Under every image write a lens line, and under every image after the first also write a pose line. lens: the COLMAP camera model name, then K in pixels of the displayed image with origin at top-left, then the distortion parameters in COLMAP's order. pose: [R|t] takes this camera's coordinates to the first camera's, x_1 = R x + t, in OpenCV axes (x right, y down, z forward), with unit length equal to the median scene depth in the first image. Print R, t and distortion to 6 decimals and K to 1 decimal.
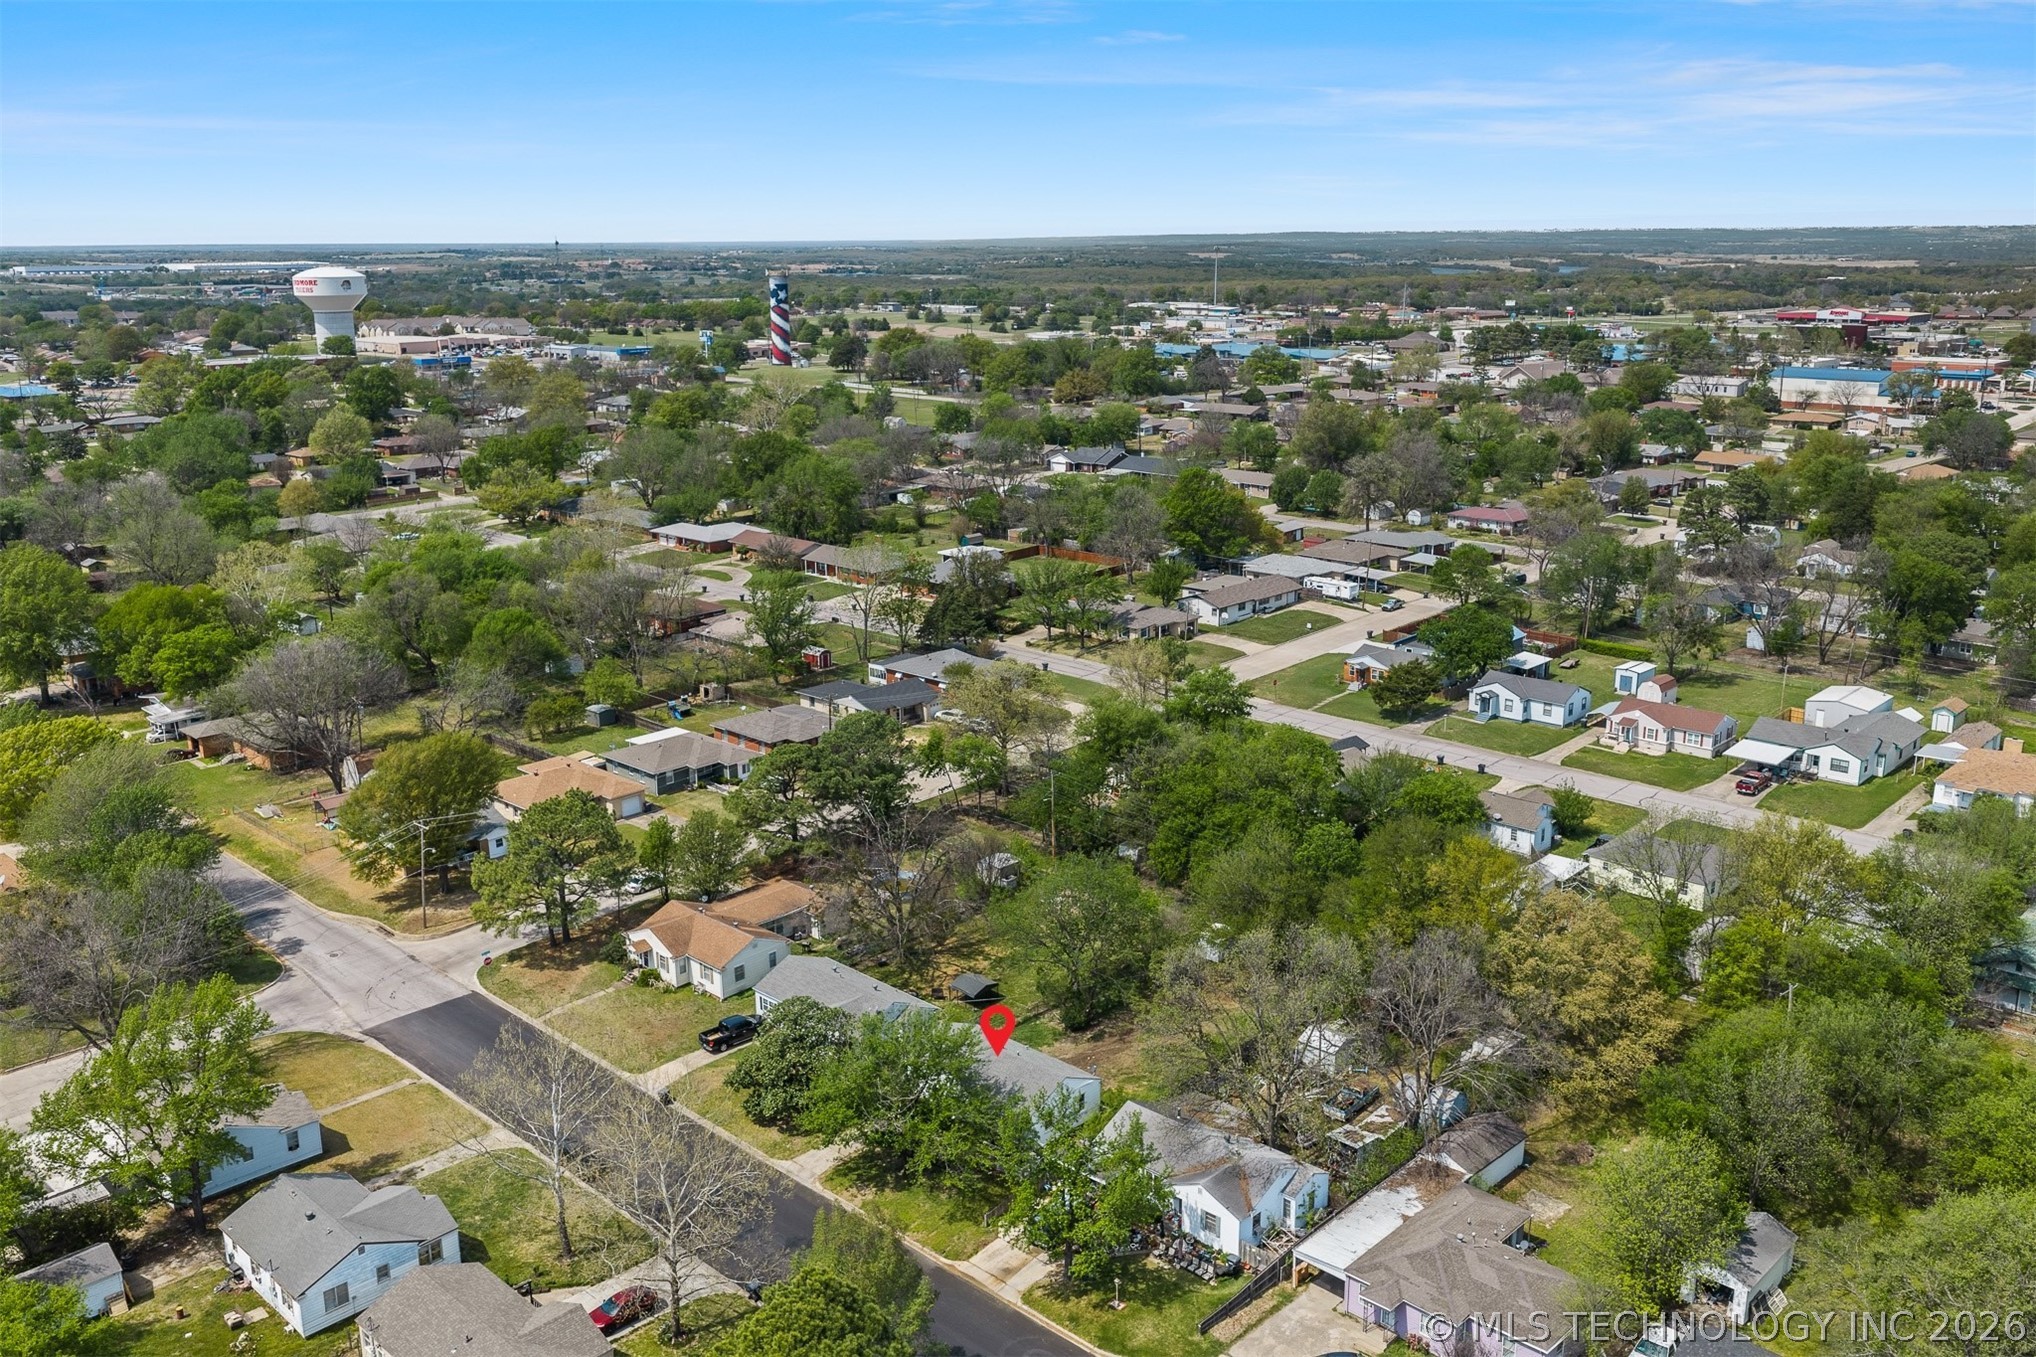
lens RADIAL K [[1663.9, 0, 1027.9], [0, 1663.9, 675.5], [0, 0, 1]] dist [0.005116, -0.011686]
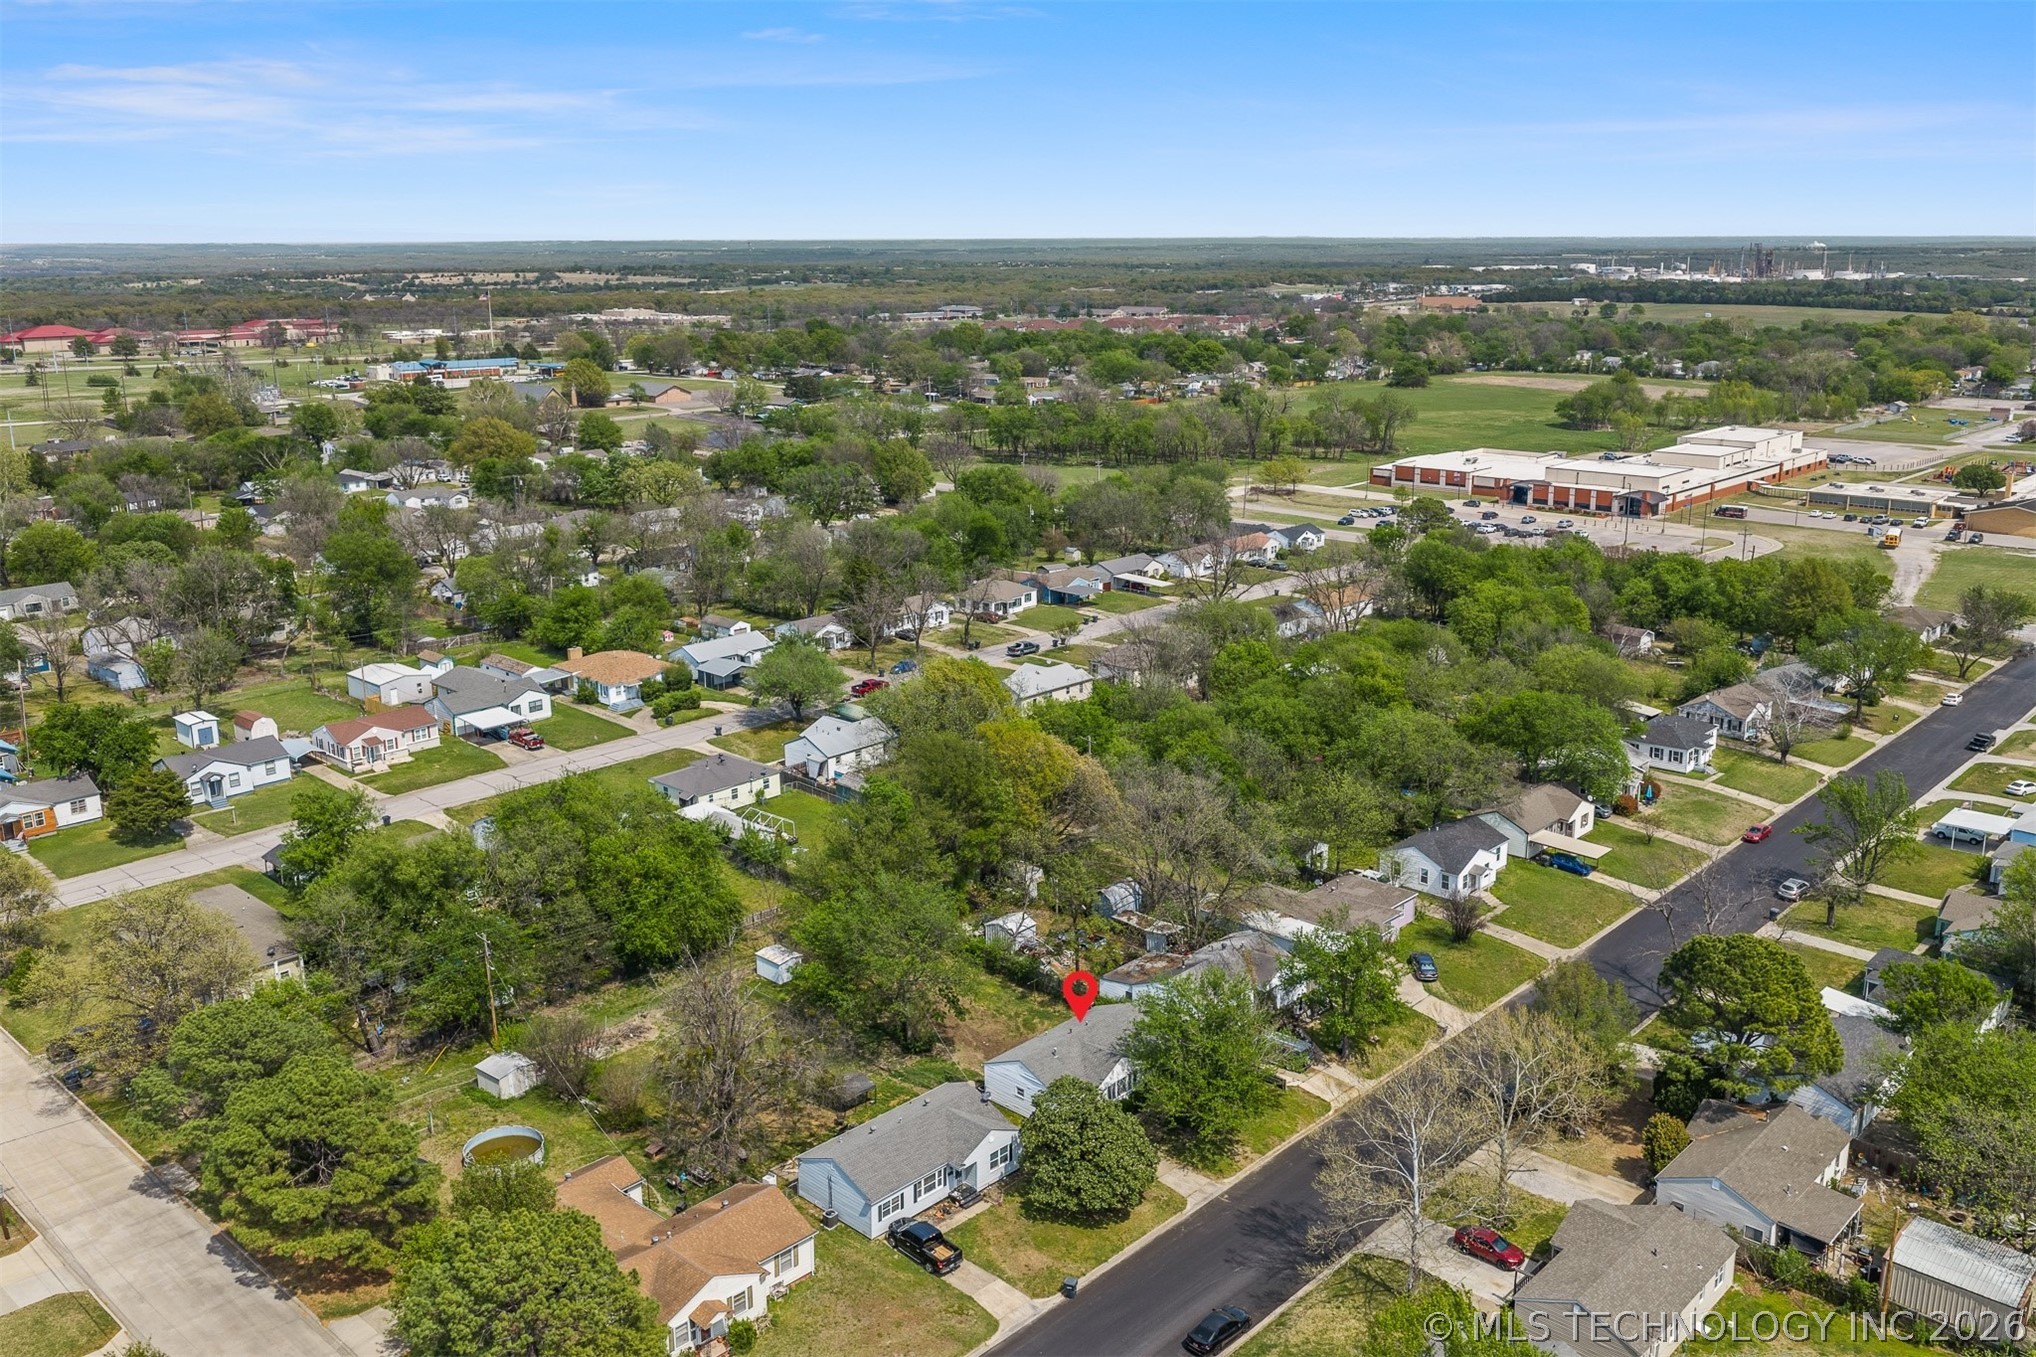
lens RADIAL K [[1663.9, 0, 1027.9], [0, 1663.9, 675.5], [0, 0, 1]] dist [0.005116, -0.011686]
pose [[-0.001423, -0.247573, 0.968868, -0.581940], [0.261510, 0.935061, 0.239318, -0.142148], [-0.965200, 0.253709, 0.063412, 0.555945]]
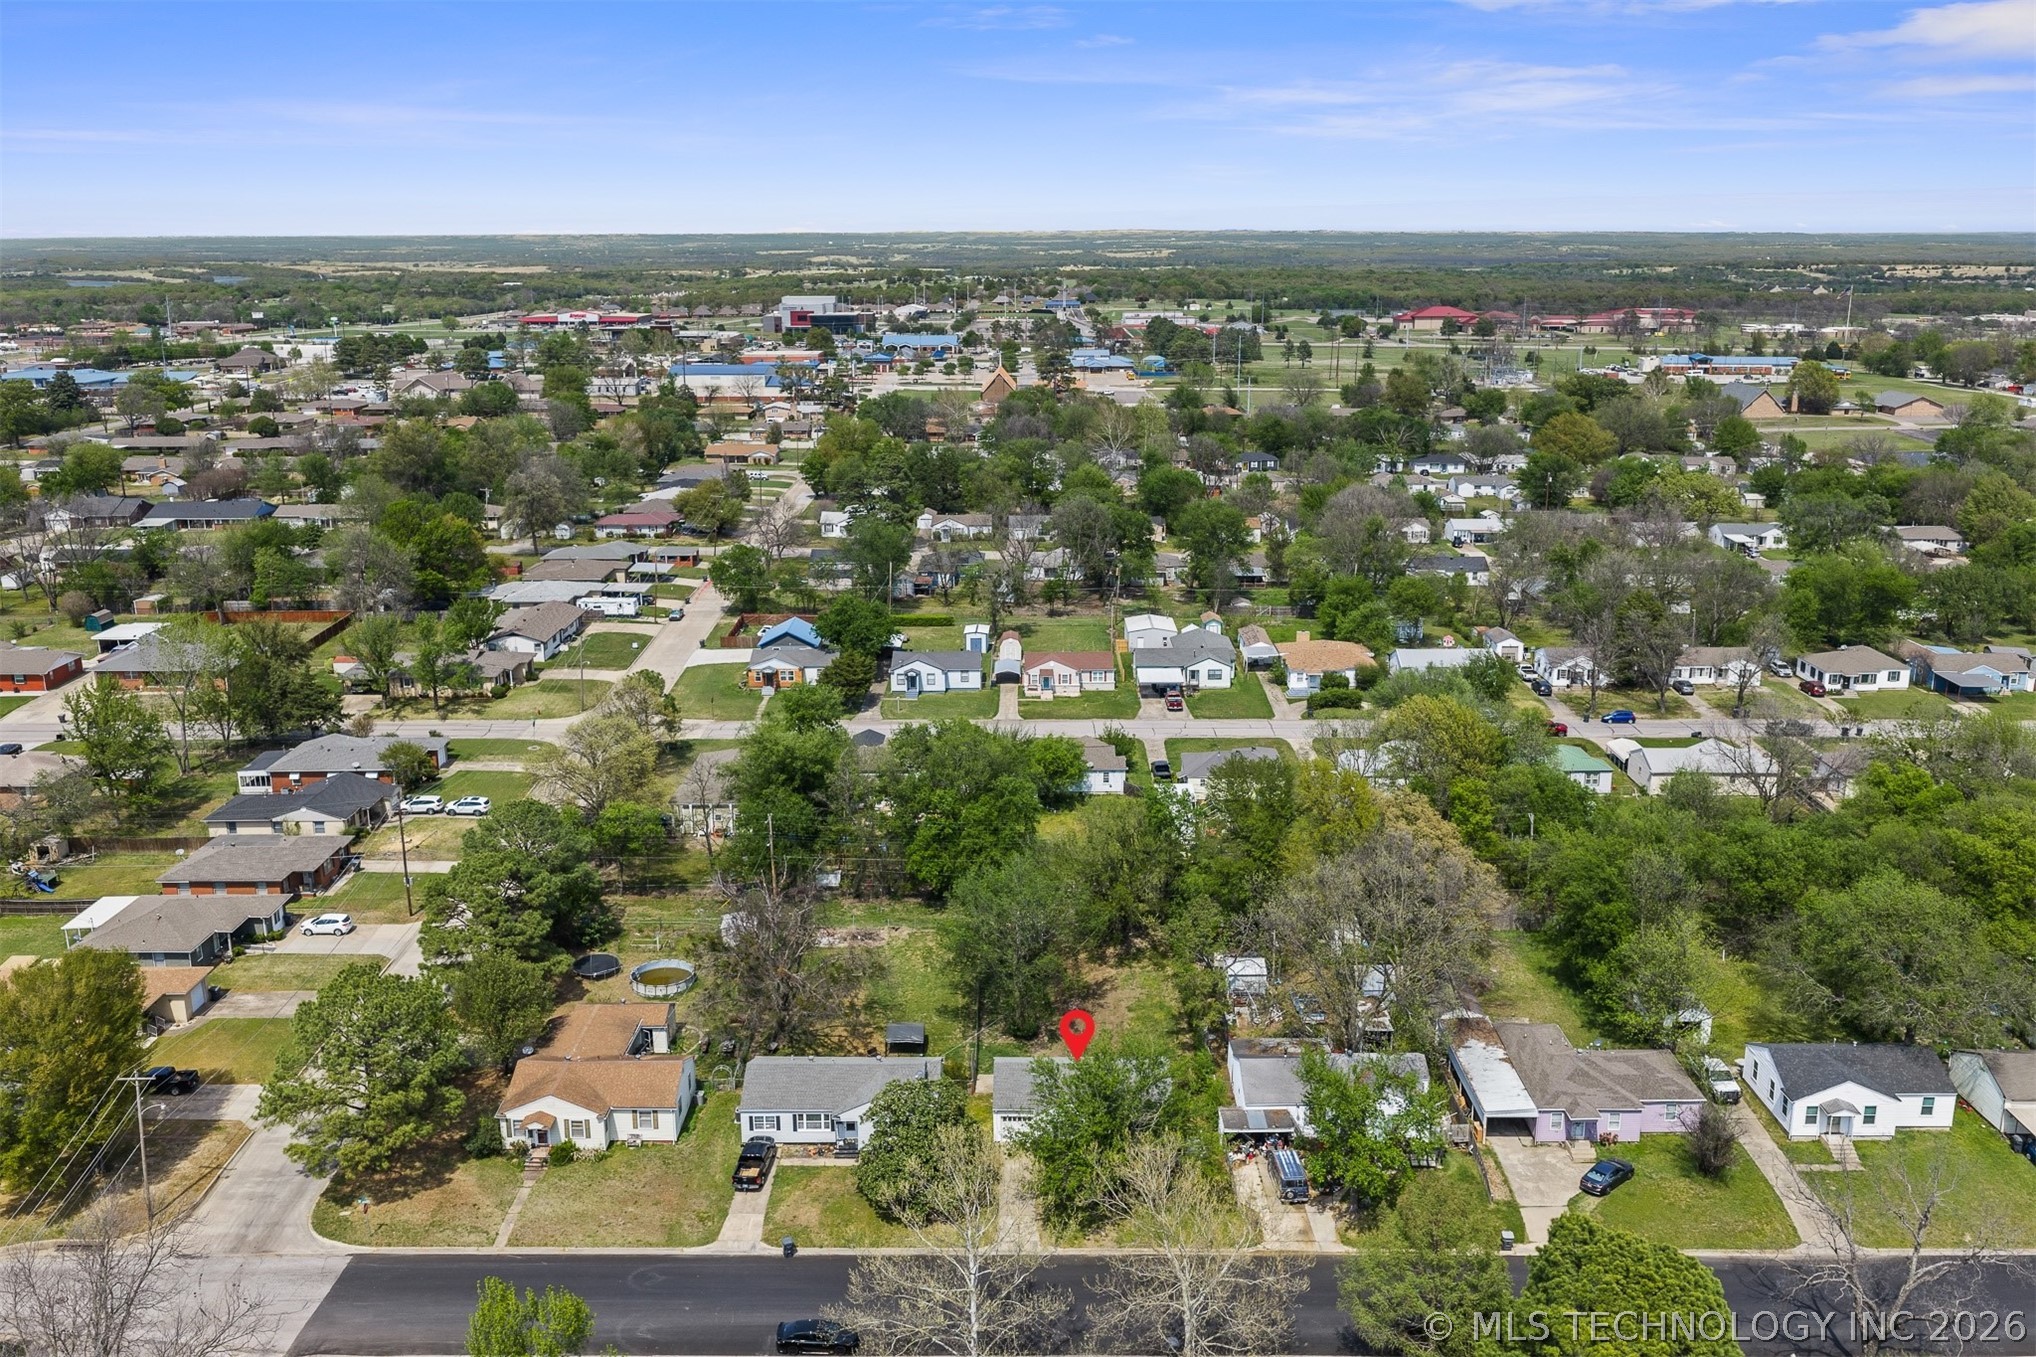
lens RADIAL K [[1663.9, 0, 1027.9], [0, 1663.9, 675.5], [0, 0, 1]] dist [0.005116, -0.011686]
pose [[0.730747, -0.171162, 0.660842, -0.401714], [0.174240, 0.982758, 0.061868, -0.042784], [-0.660037, 0.069935, 0.747971, 0.158041]]
